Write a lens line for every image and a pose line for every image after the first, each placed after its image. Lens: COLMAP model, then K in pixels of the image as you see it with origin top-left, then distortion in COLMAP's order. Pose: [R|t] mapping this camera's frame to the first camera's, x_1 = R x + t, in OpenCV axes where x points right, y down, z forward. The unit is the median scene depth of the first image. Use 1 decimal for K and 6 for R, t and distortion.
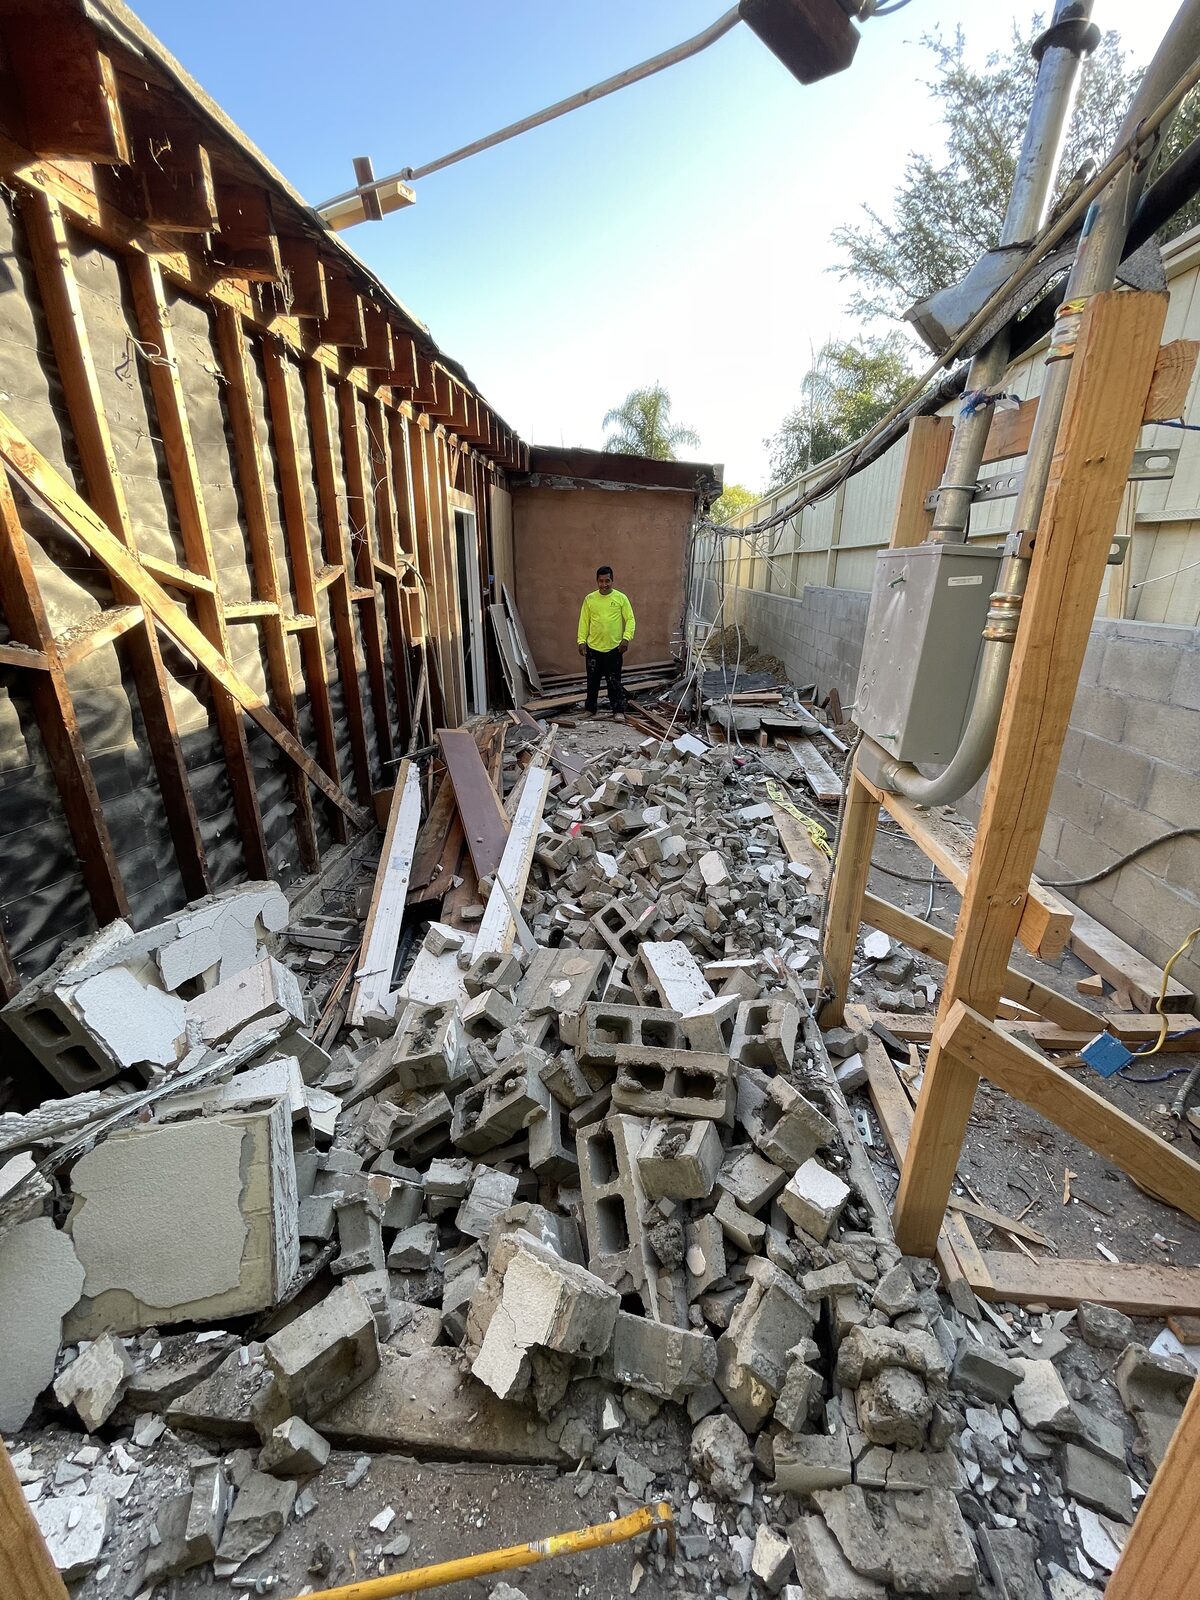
lens RADIAL K [[659.4, 0, 600.0], [0, 659.4, 800.0], [0, 0, 1]] dist [-0.000400, 0.000740]
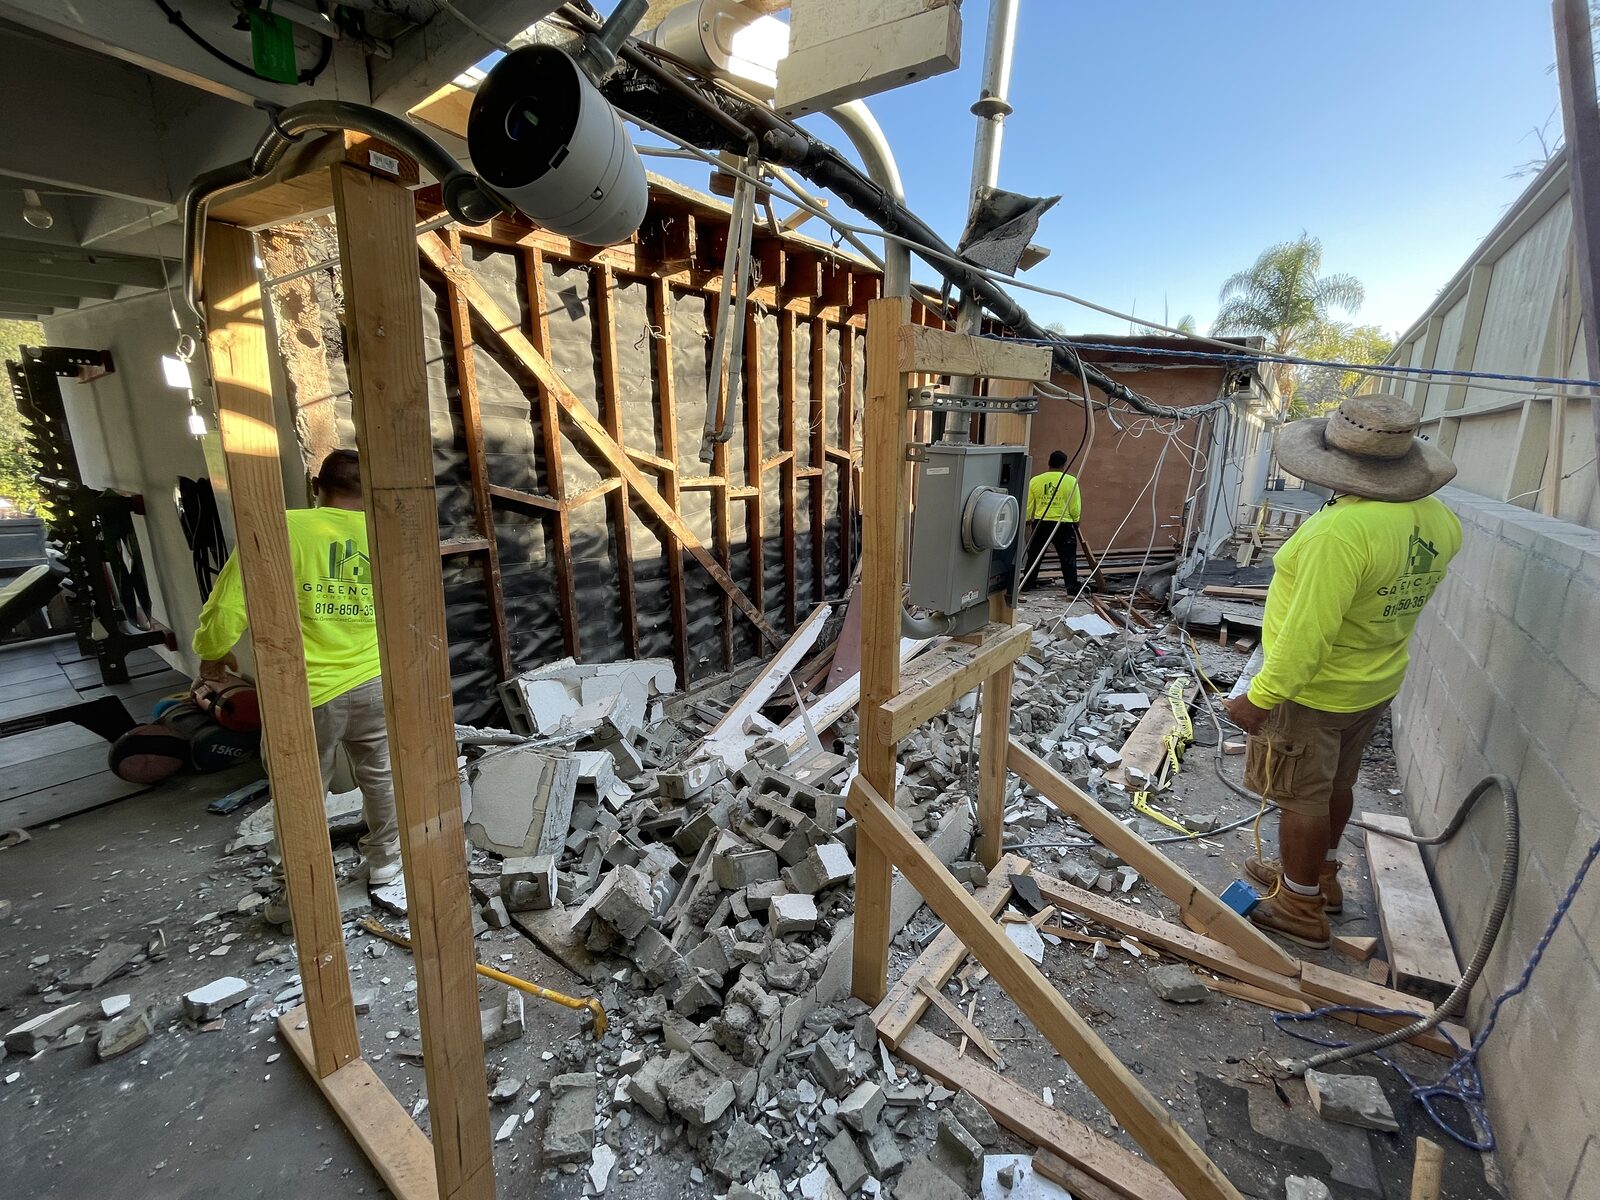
lens RADIAL K [[659.4, 0, 790.3], [0, 659.4, 605.3], [0, 0, 1]] dist [-0.000400, 0.000740]
pose [[0.830113, 0.123142, -0.543827, 0.537240], [-0.177607, 0.982904, -0.048539, 0.026452], [0.528553, 0.136880, 0.837792, -0.119802]]
